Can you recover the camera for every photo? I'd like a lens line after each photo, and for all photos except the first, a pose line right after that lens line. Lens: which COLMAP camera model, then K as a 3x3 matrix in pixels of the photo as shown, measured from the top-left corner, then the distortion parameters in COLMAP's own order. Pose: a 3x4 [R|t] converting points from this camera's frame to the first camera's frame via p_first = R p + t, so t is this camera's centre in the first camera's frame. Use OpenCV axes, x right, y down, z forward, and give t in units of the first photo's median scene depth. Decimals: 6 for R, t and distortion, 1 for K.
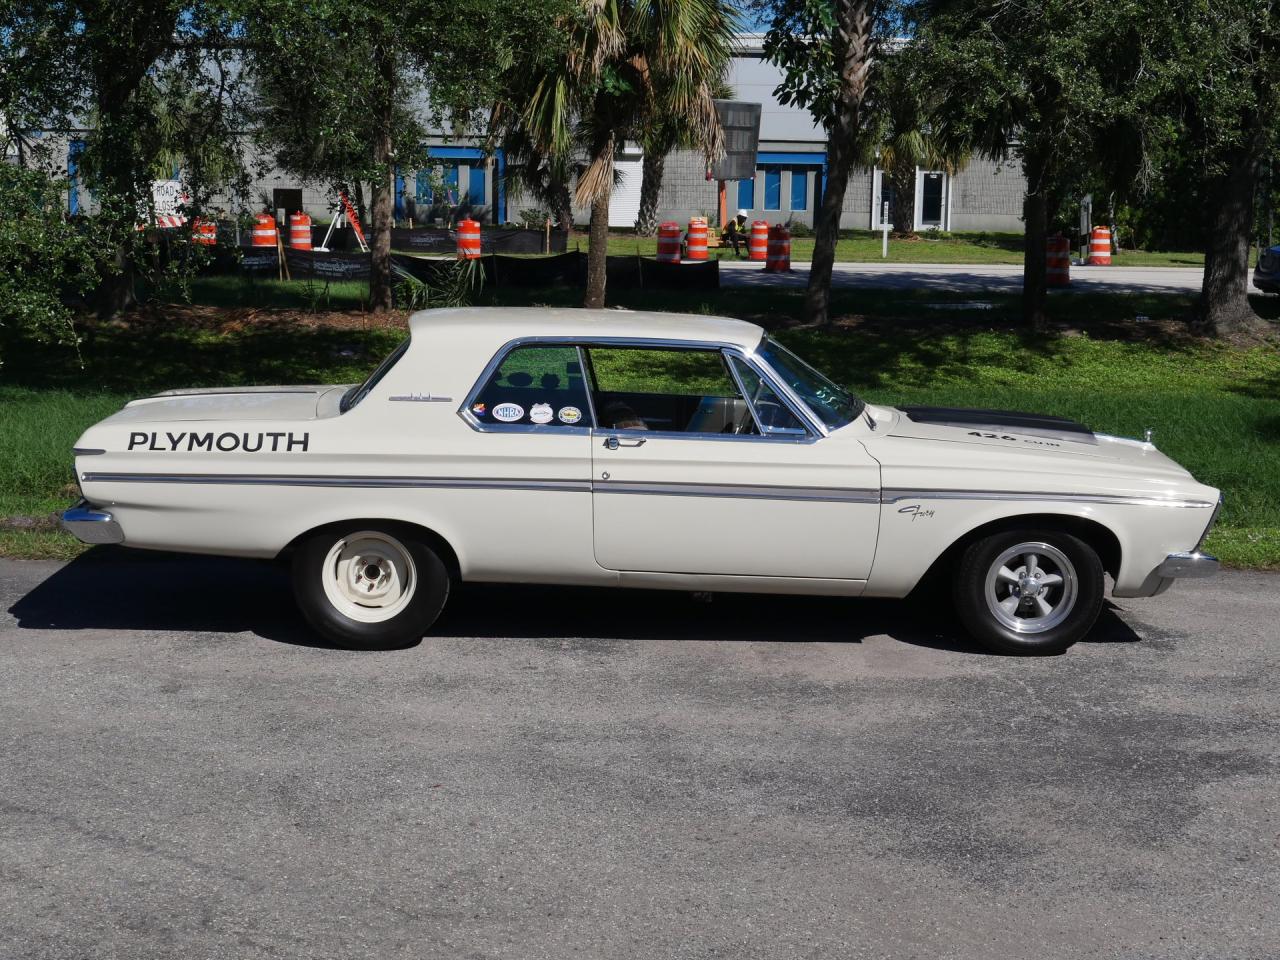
lens RADIAL K [[1921.7, 0, 637.1], [0, 1921.7, 490.5], [0, 0, 1]] dist [0.007096, -0.045316]
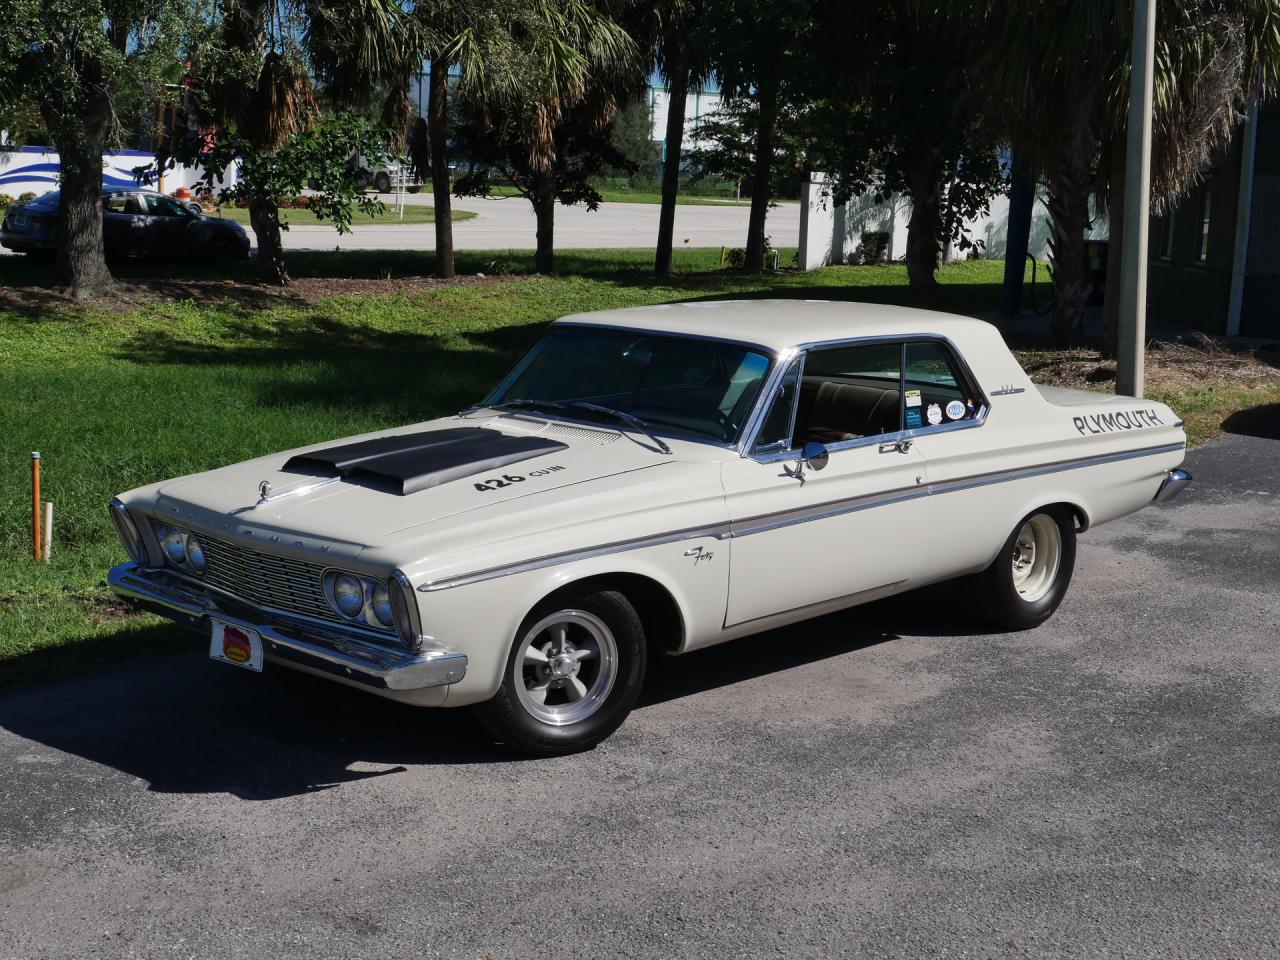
lens RADIAL K [[1880.8, 0, 640.0], [0, 1880.8, 480.0], [0, 0, 1]] dist [0.003588, -0.036622]
pose [[0.696829, -0.106441, 0.709295, -0.568711], [0.089420, 0.994104, 0.061333, -0.074112], [-0.711641, 0.020686, 0.702238, 0.436175]]
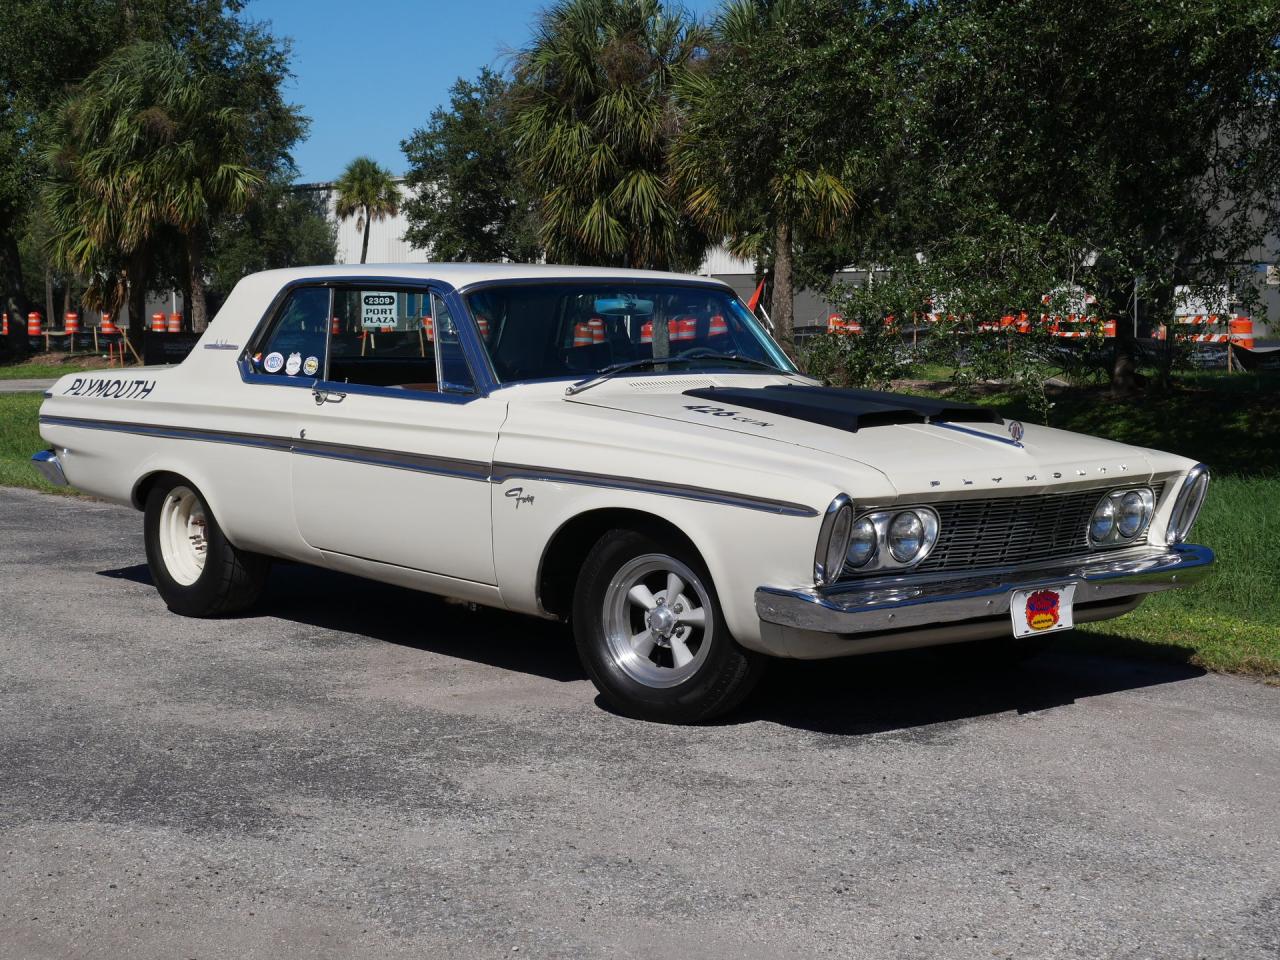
lens RADIAL K [[2087.1, 0, 640.0], [0, 2087.1, 480.0], [0, 0, 1]] dist [0.002911, 0.003047]
pose [[0.636535, 0.047510, -0.769783, 0.782345], [-0.119409, 0.992136, -0.037506, 0.029171], [0.761948, 0.115793, 0.637203, 0.517452]]
